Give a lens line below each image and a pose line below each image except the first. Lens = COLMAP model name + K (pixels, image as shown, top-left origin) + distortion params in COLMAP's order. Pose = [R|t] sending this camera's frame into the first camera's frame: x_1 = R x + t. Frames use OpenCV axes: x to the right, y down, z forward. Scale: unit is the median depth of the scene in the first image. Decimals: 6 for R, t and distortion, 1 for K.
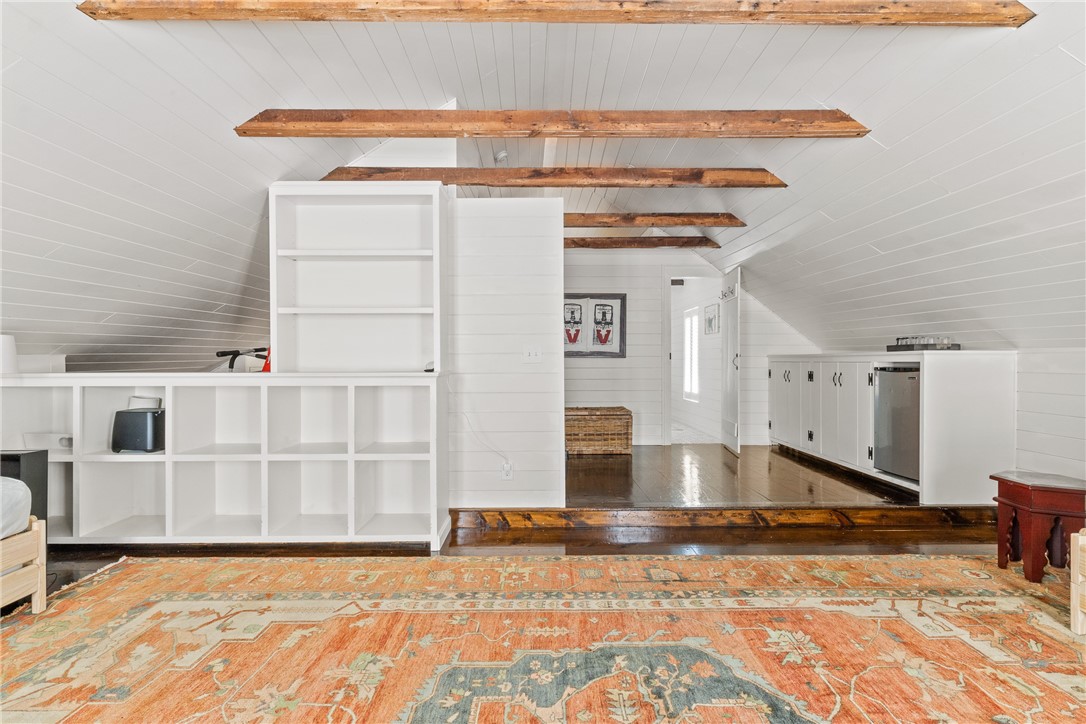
lens RADIAL K [[516.6, 0, 542.9], [0, 516.6, 367.1], [0, 0, 1]] dist [0.001026, -0.000267]
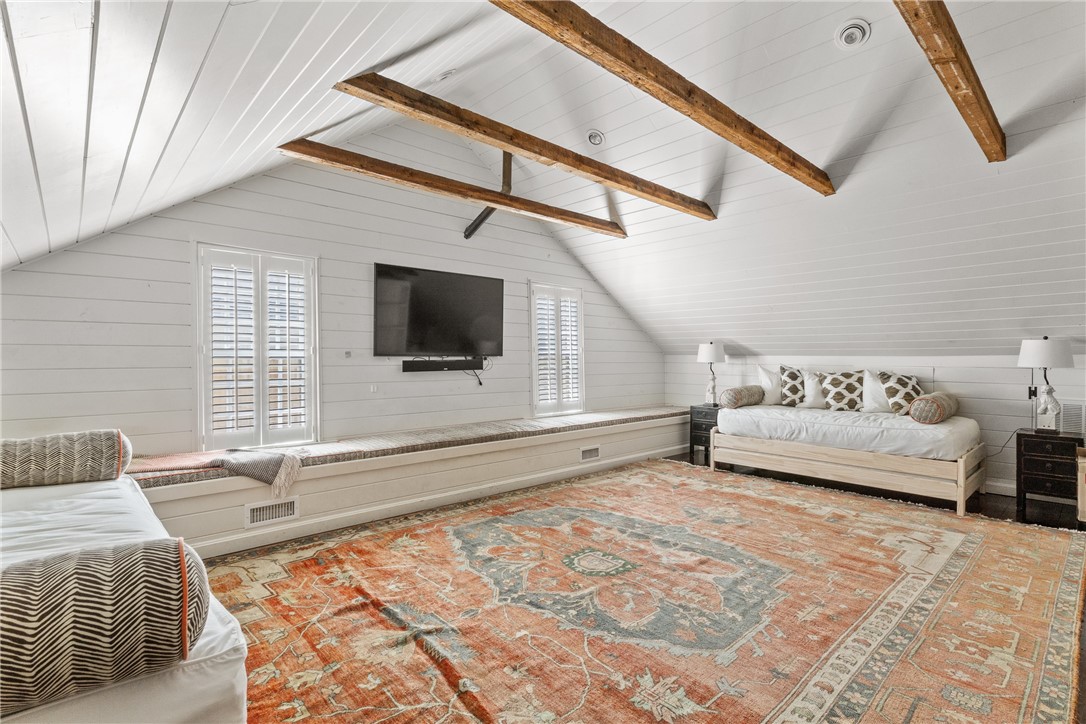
lens RADIAL K [[516.6, 0, 542.9], [0, 516.6, 367.1], [0, 0, 1]] dist [0.001026, -0.000267]
pose [[-0.744094, 0.010978, -0.667985, 0.713019], [-0.012823, 0.999446, 0.030709, -0.011423], [0.667952, 0.031416, -0.743541, 0.895566]]
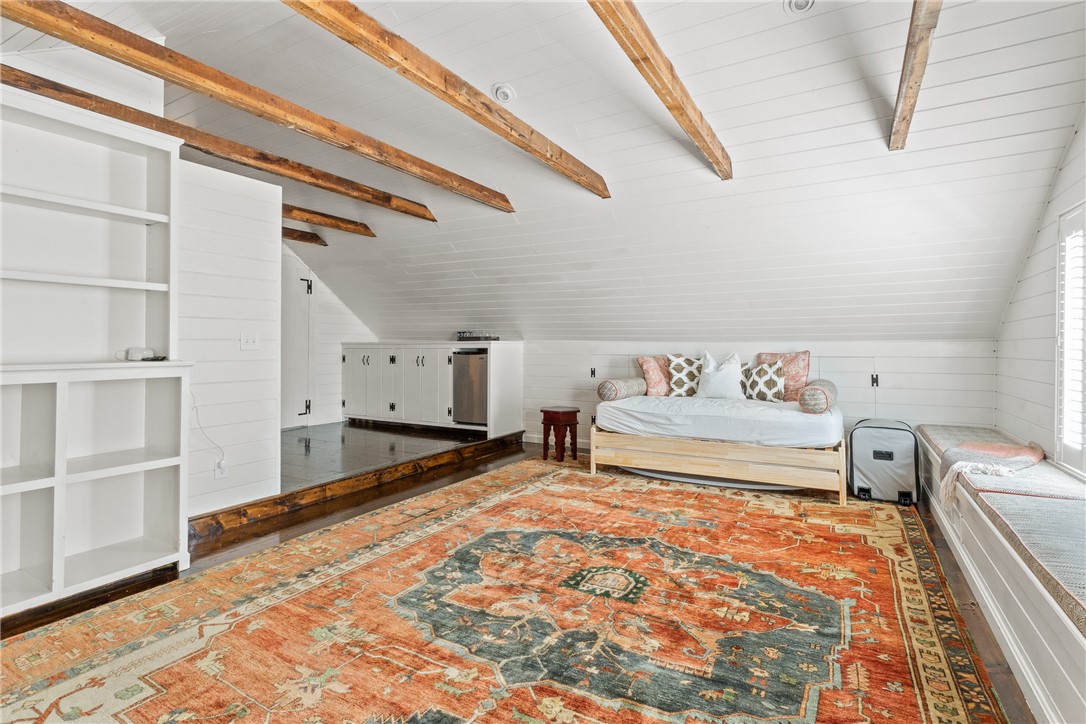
lens RADIAL K [[526.9, 0, 546.7], [0, 526.9, 341.6], [0, 0, 1]] dist [0.001653, -0.000365]
pose [[0.506740, 0.009113, 0.862051, -0.599277], [0.011687, 0.999780, -0.017439, 0.000810], [-0.862020, 0.018912, 0.506522, 0.031889]]
